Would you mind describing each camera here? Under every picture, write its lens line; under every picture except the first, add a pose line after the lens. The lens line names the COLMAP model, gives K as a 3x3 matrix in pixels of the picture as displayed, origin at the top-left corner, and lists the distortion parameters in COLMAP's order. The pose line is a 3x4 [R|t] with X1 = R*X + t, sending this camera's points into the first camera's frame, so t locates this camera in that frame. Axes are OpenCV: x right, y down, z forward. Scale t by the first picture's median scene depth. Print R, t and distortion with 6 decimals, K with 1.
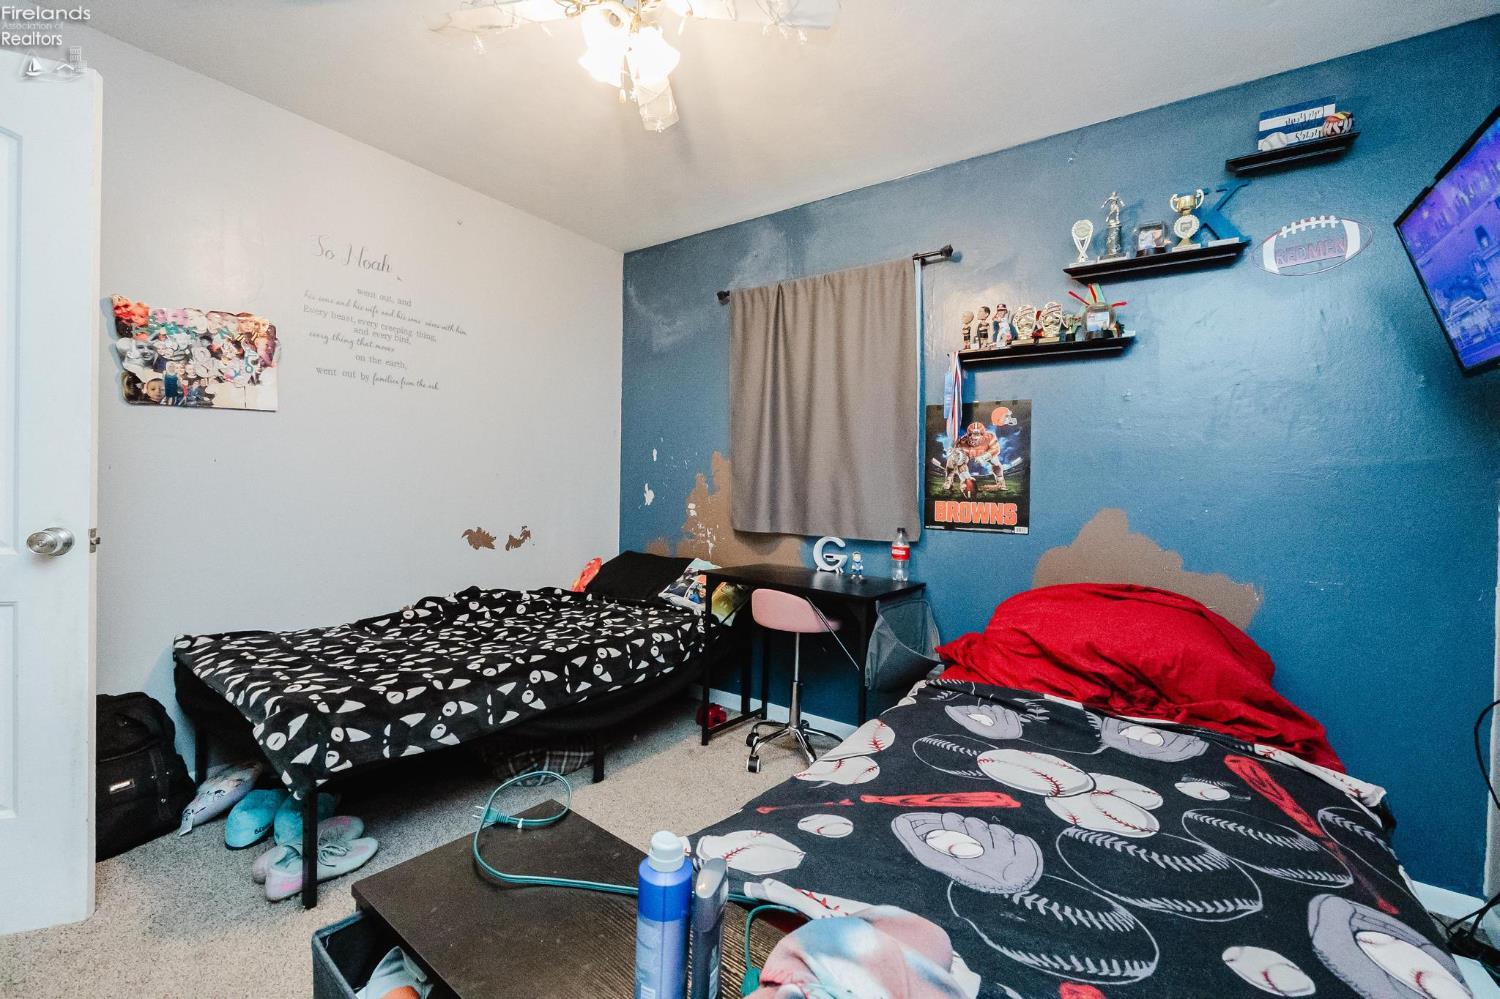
lens RADIAL K [[674.9, 0, 750.0], [0, 674.9, 499.5], [0, 0, 1]] dist [-0.000346, -0.000067]
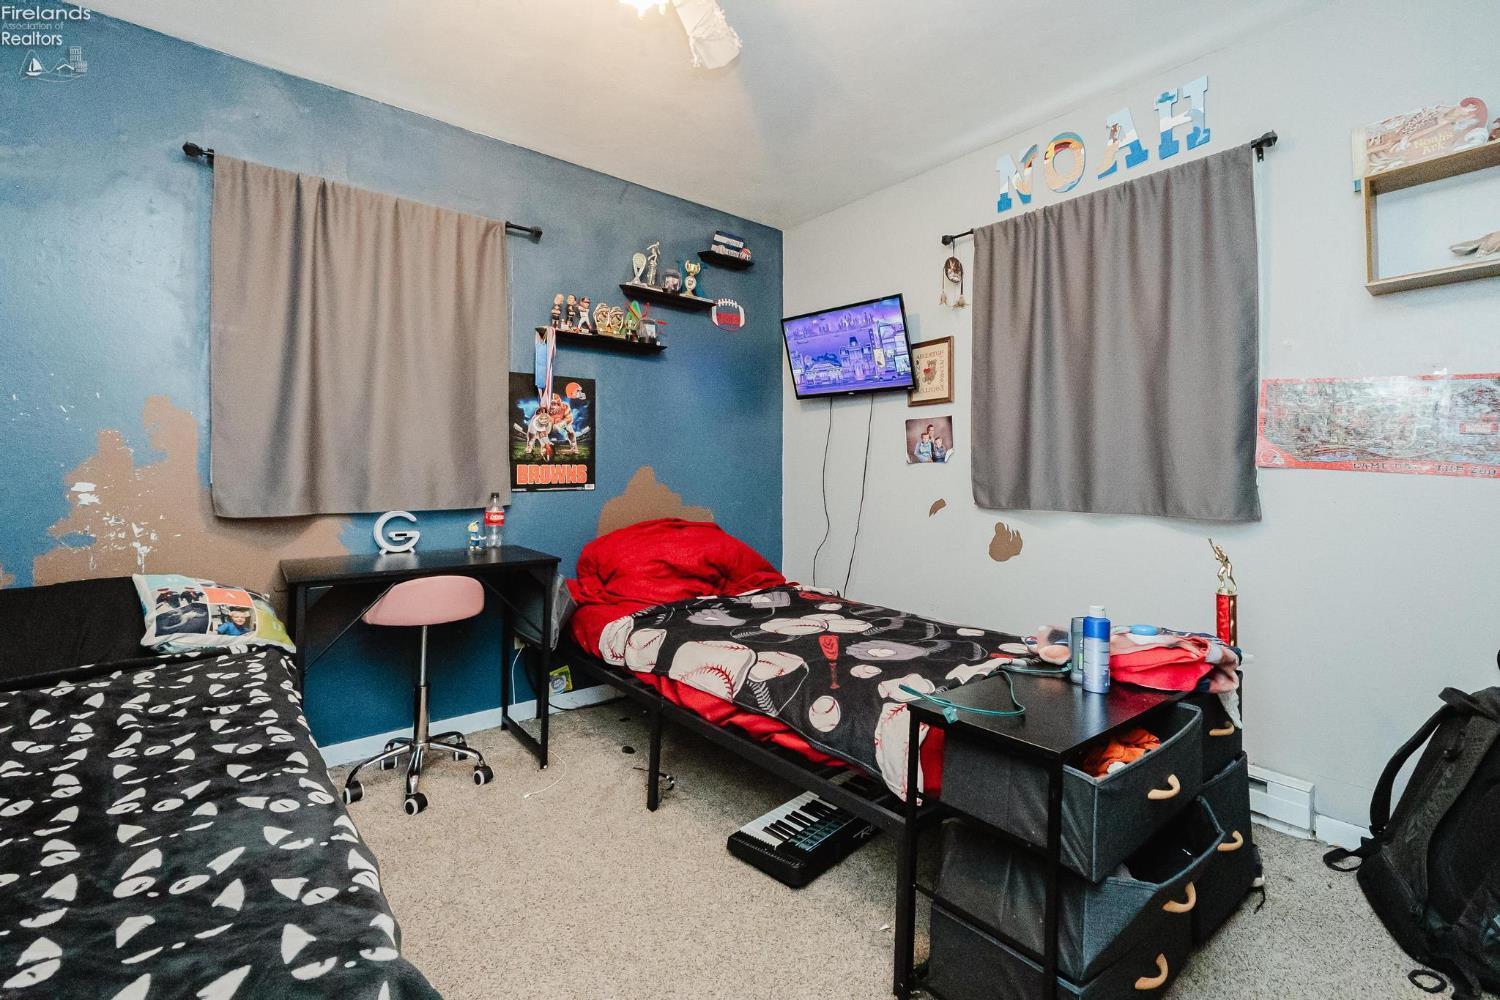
lens RADIAL K [[657.6, 0, 753.6], [0, 657.6, 461.8], [0, 0, 1]] dist [-0.003598, -0.000113]
pose [[0.209745, -0.016636, 0.977615, -0.674188], [0.023619, 0.999650, 0.011943, -0.006260], [-0.977471, 0.020585, 0.210065, 0.456290]]
